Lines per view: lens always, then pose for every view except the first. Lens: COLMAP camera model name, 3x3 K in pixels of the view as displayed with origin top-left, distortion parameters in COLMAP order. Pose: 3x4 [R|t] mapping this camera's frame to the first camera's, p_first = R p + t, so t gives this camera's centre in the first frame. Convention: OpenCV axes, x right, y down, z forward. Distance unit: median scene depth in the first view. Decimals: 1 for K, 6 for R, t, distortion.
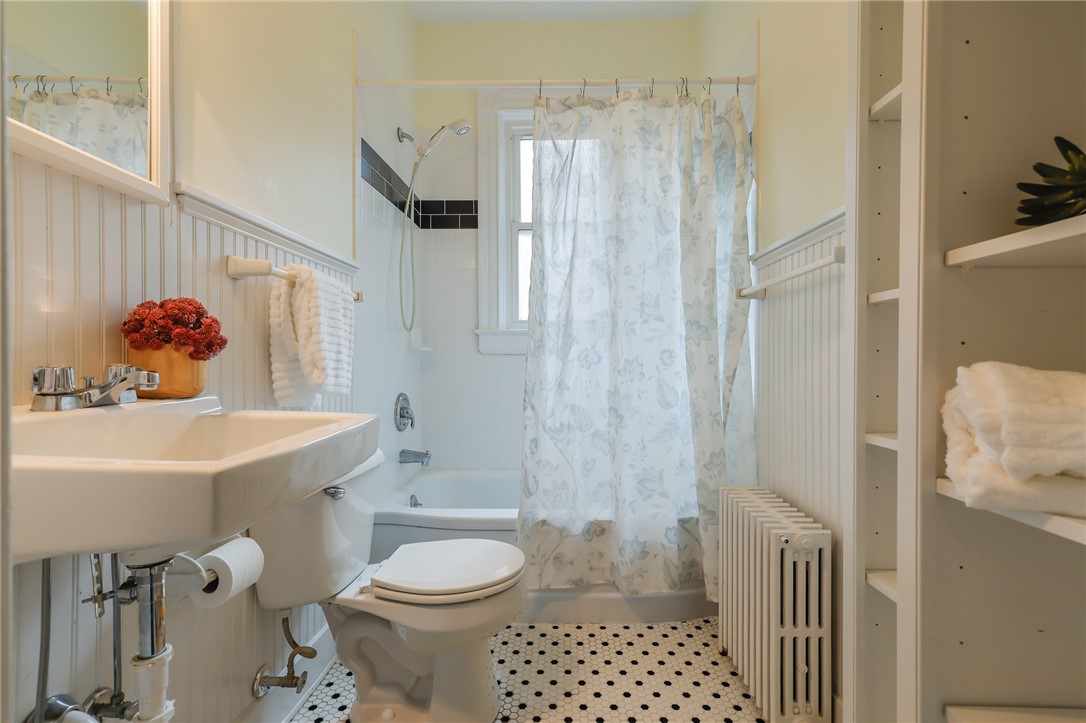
lens RADIAL K [[502.5, 0, 551.5], [0, 502.5, 362.1], [0, 0, 1]] dist [0.009286, 0.000426]
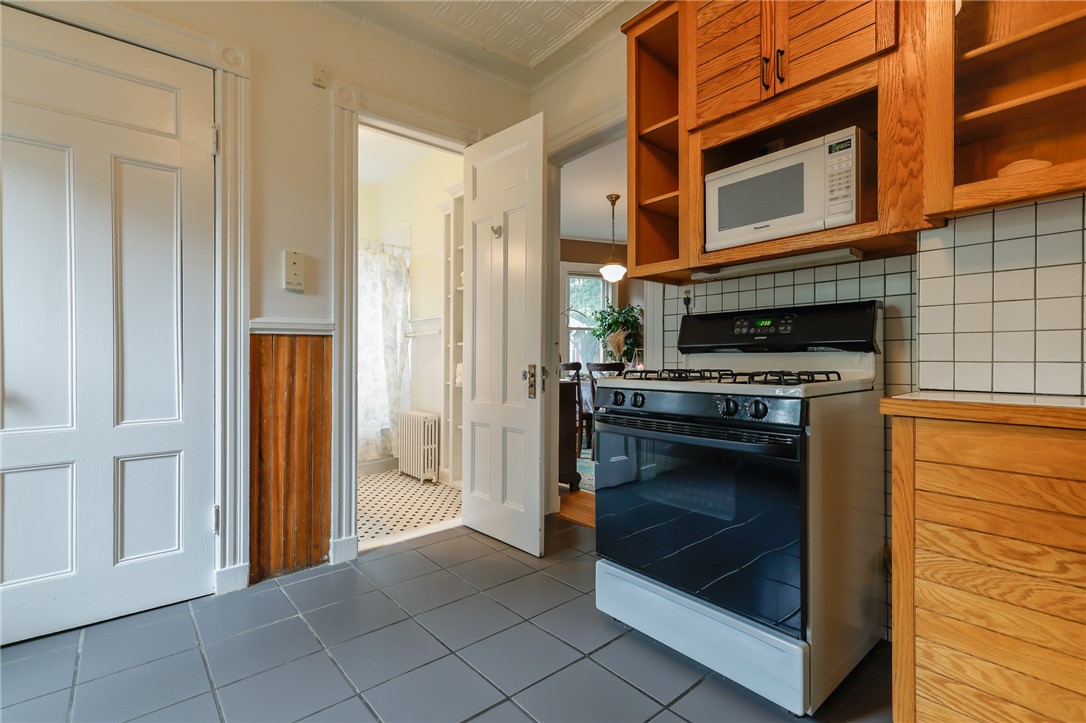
lens RADIAL K [[502.5, 0, 549.0], [0, 502.5, 359.5], [0, 0, 1]] dist [0.009286, 0.000426]
pose [[0.751071, -0.001082, 0.660221, -0.734591], [0.002436, 0.999996, -0.001132, -0.010097], [-0.660217, 0.002458, 0.751071, -1.337400]]
